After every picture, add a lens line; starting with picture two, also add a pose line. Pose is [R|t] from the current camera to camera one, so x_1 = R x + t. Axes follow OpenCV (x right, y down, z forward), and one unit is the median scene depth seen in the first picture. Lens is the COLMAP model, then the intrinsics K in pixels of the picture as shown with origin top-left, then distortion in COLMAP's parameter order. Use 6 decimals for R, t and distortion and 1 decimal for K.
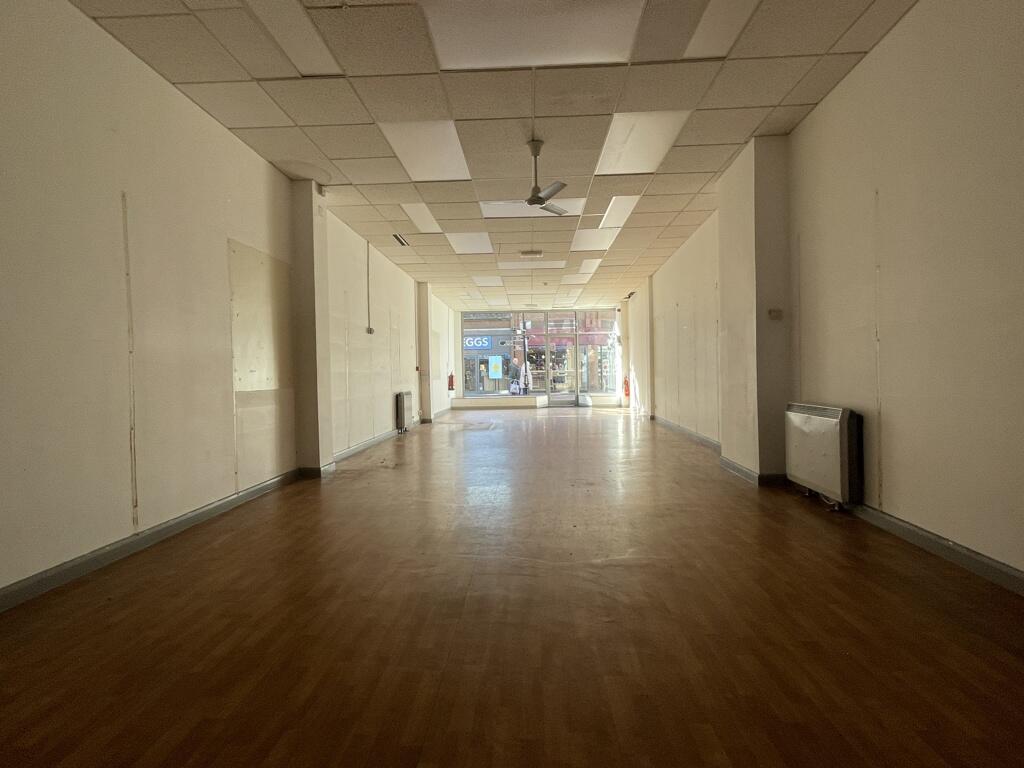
lens RADIAL K [[500.5, 0, 510.9], [0, 500.5, 389.0], [0, 0, 1]] dist [0.000758, 0.000617]
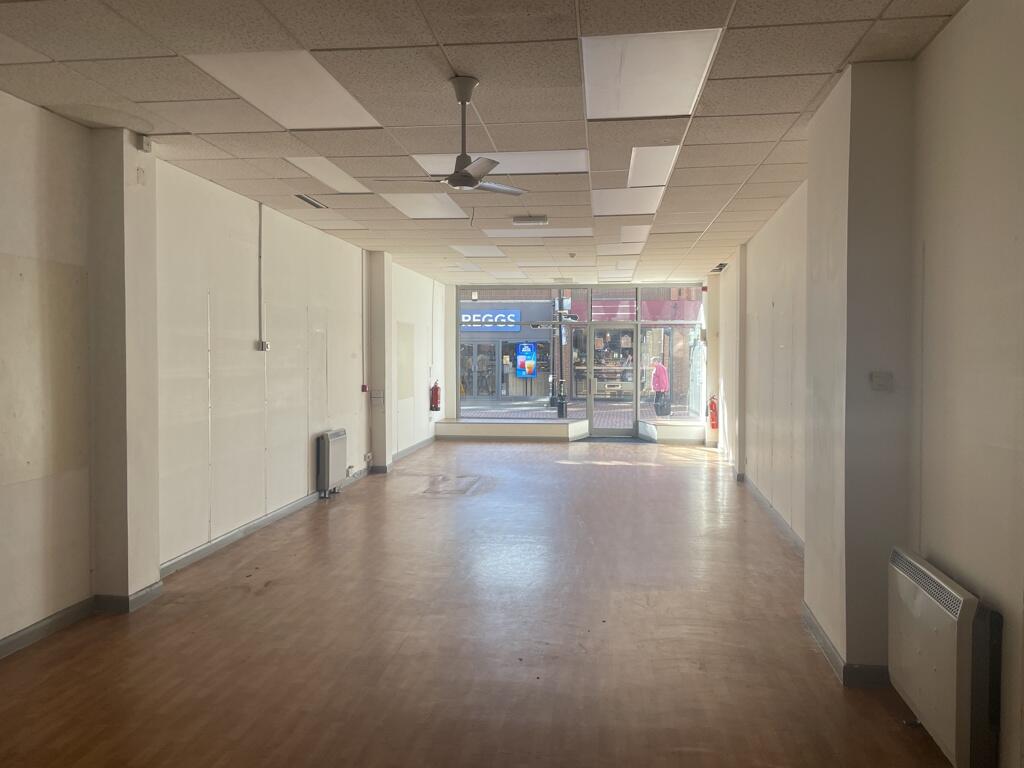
lens RADIAL K [[765.9, 0, 516.1], [0, 765.9, 377.8], [0, 0, 1]] dist [0.066491, -0.081391]
pose [[0.996849, 0.023137, -0.075871, 0.081560], [-0.022867, 0.999729, 0.004421, -0.064382], [0.075953, -0.002672, 0.997108, 0.045436]]
